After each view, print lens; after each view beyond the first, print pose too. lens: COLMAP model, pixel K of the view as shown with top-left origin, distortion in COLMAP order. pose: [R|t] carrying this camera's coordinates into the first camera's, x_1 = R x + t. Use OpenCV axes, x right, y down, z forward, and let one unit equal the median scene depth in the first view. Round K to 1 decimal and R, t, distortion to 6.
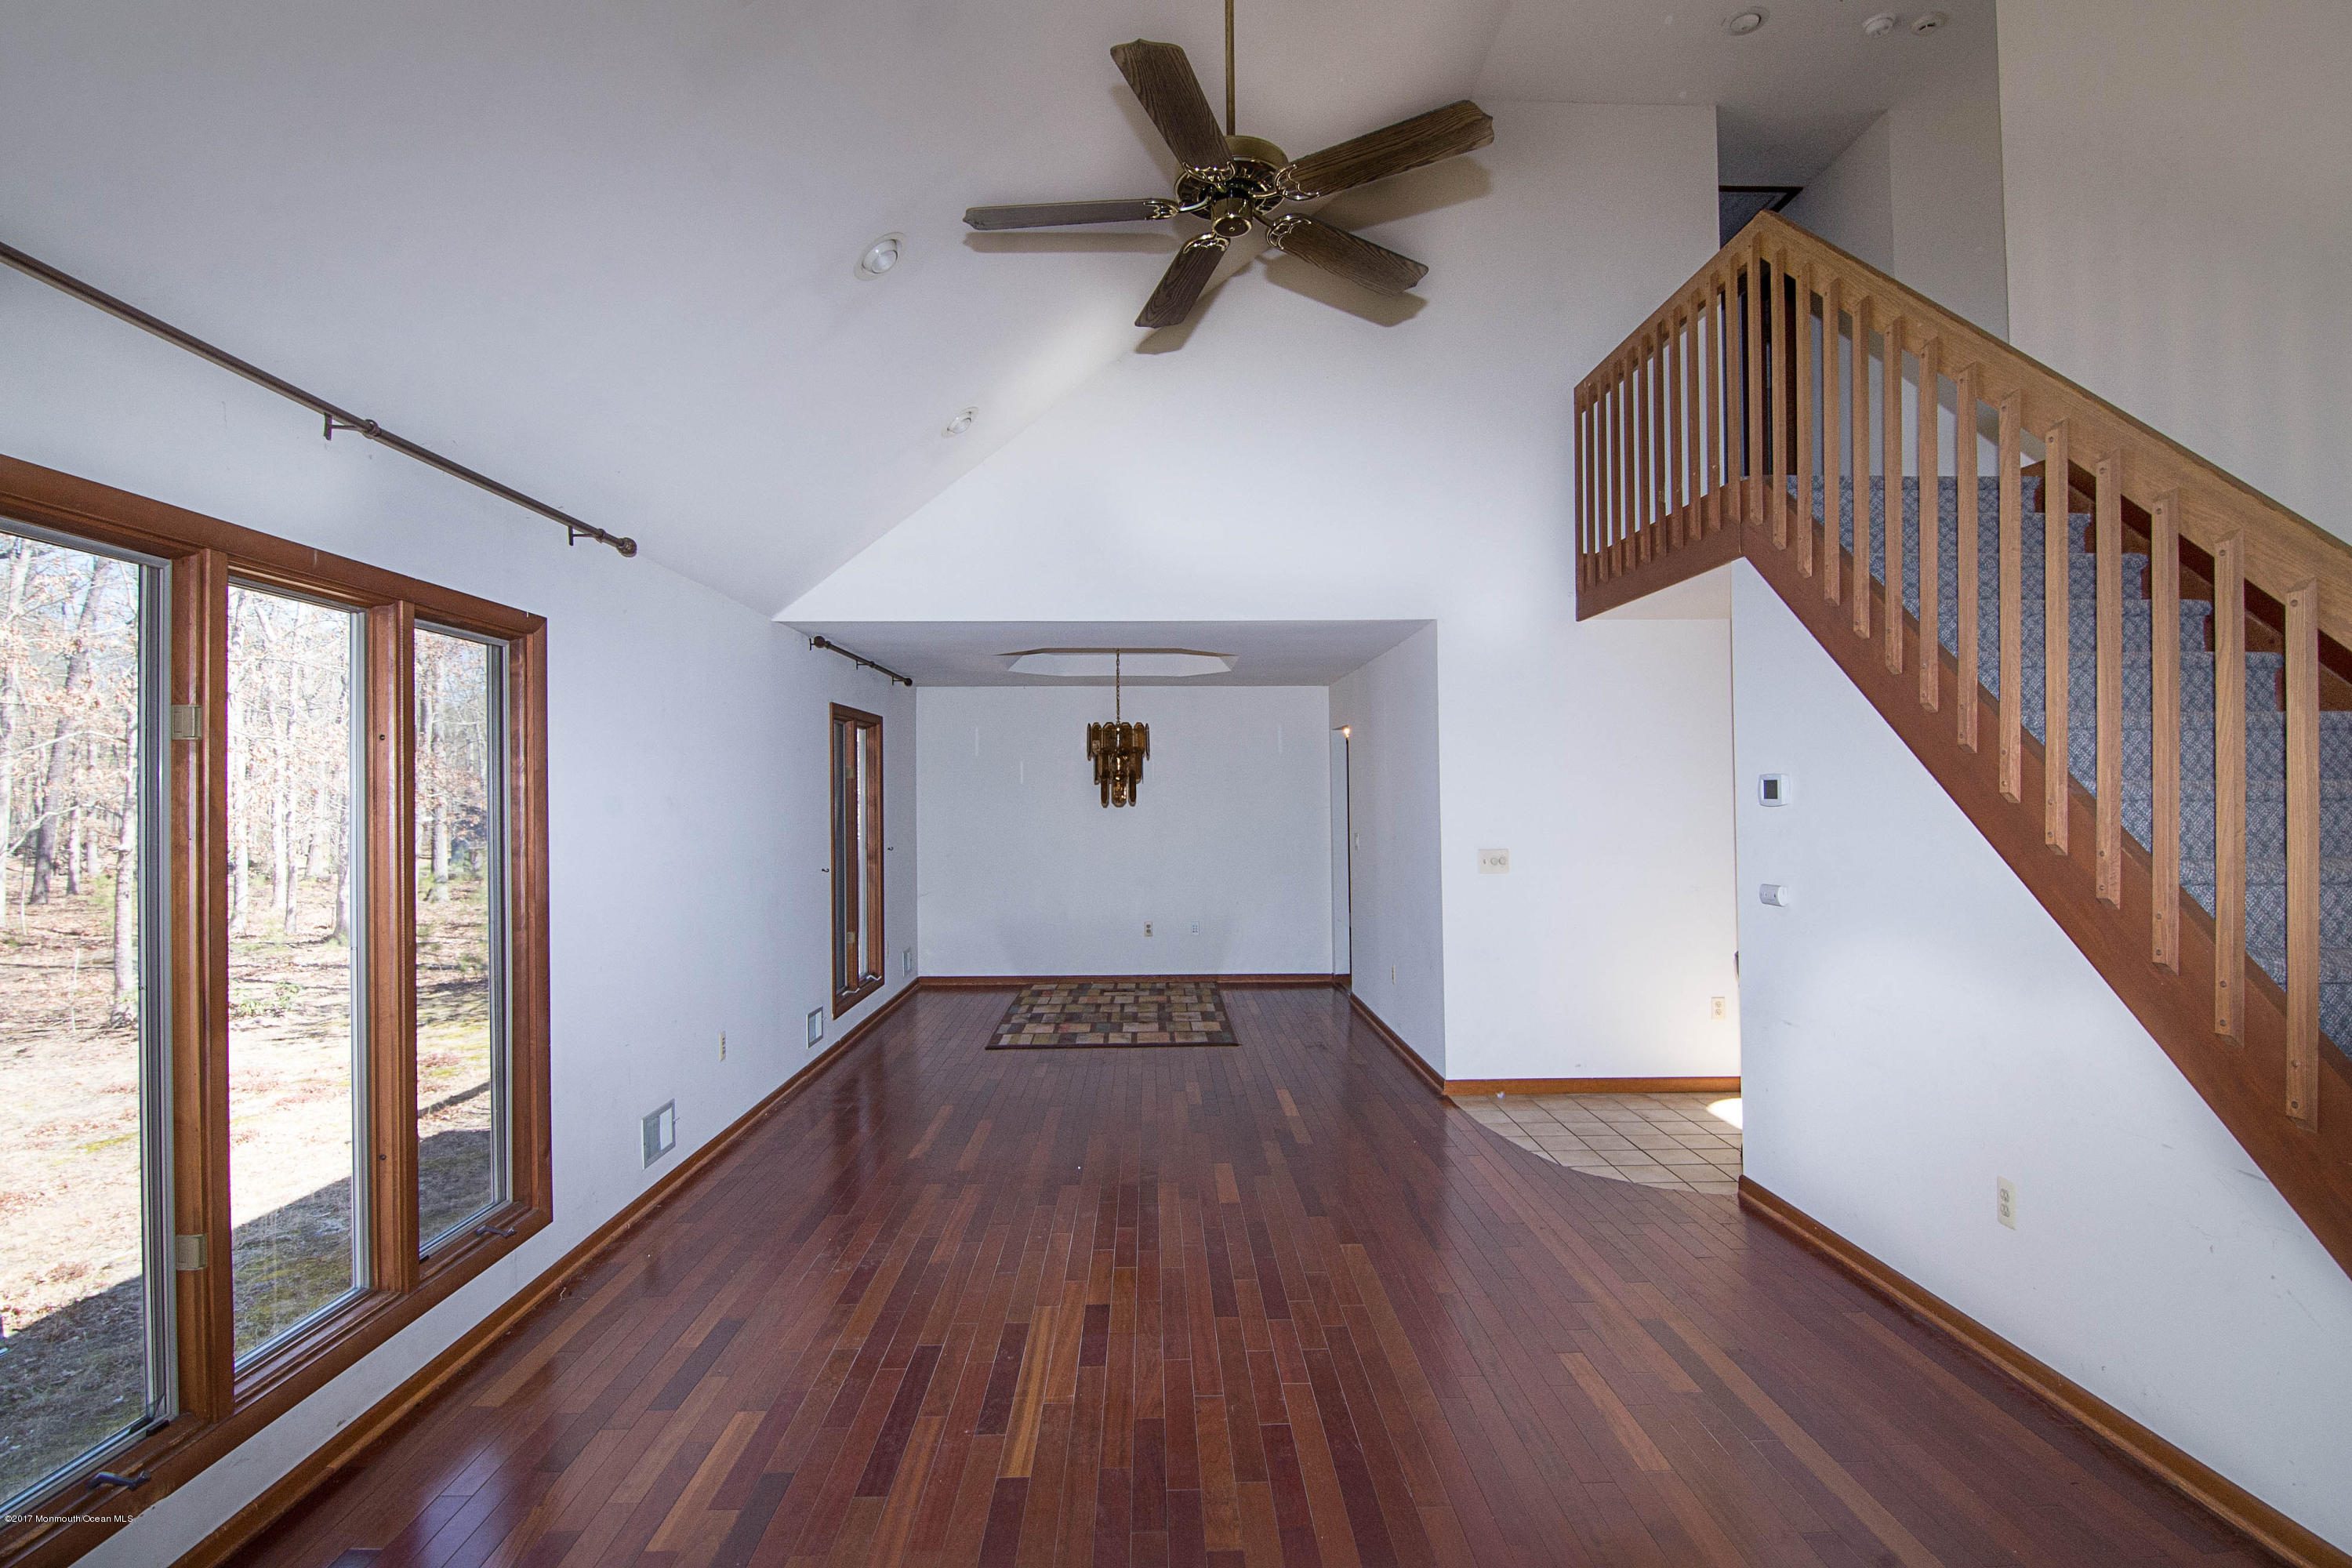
lens RADIAL K [[1143.6, 0, 1162.3], [0, 1143.6, 790.7], [0, 0, 1]] dist [-0.018624, -0.002886]
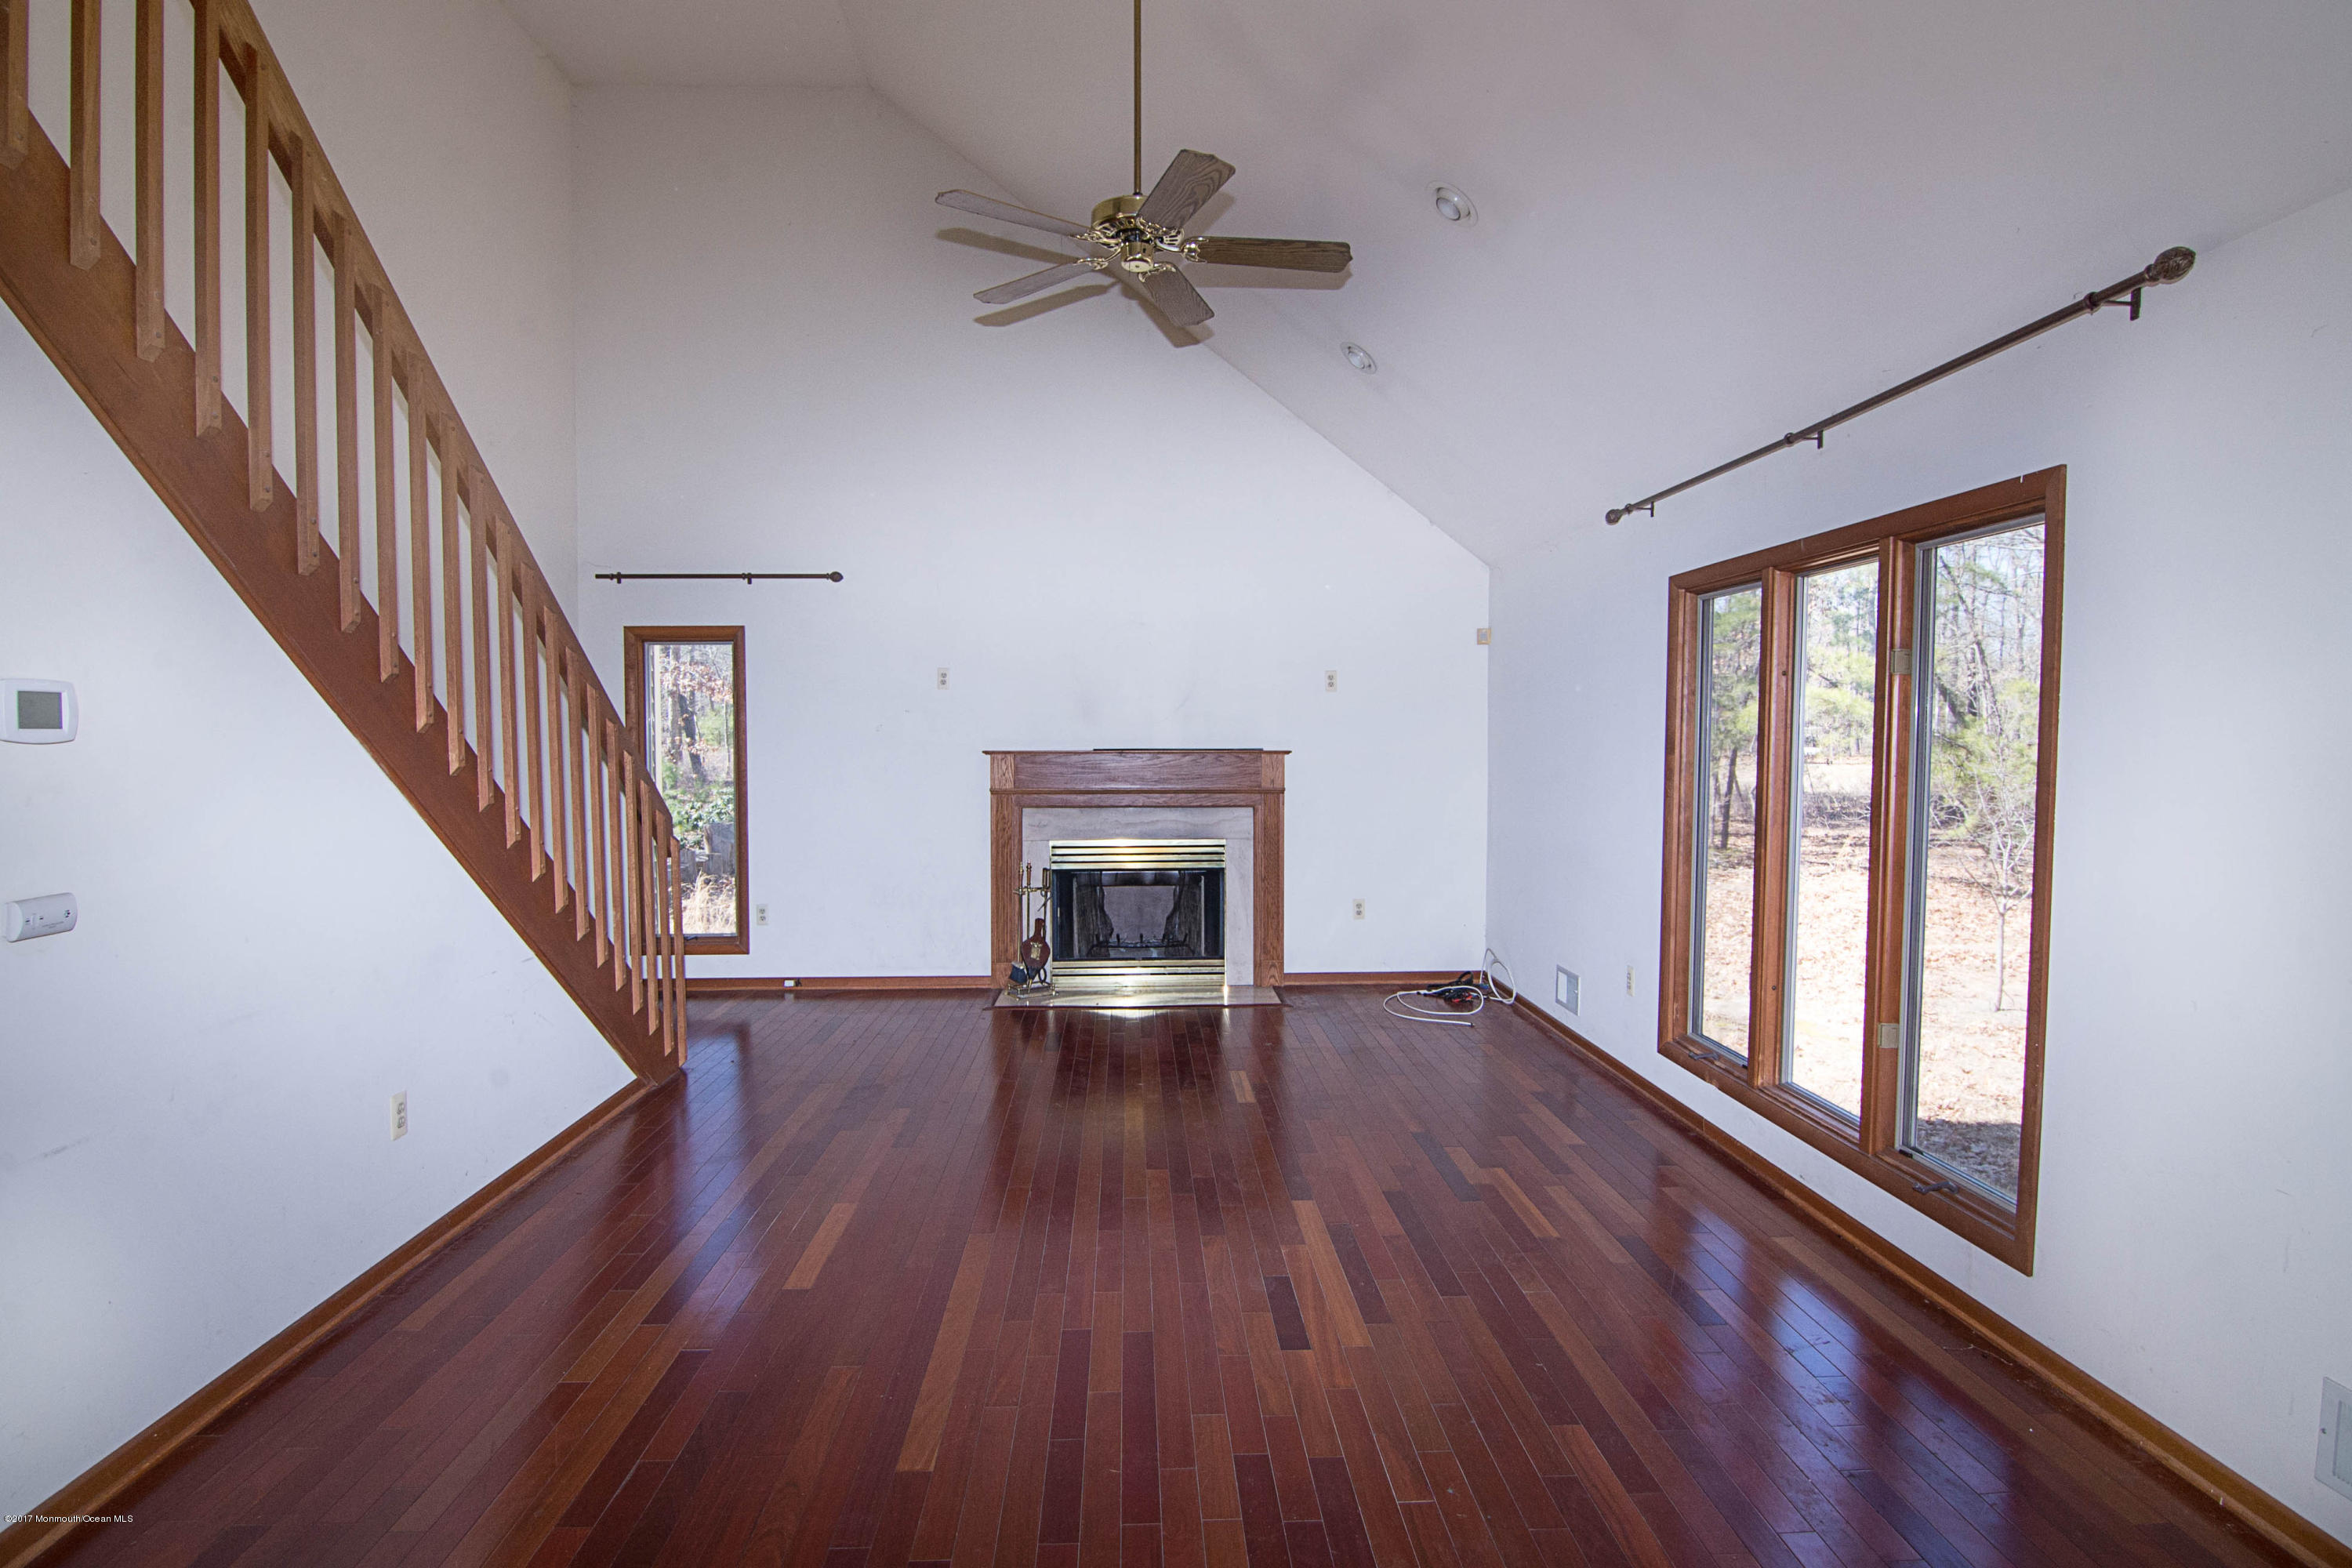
lens RADIAL K [[1143.6, 0, 1175.7], [0, 1143.6, 787.2], [0, 0, 1]] dist [-0.018624, -0.002886]
pose [[-0.999492, 0.009340, -0.030485, 0.257614], [0.007966, 0.998959, 0.044905, 0.091302], [0.030873, 0.044640, -0.998526, 9.240378]]
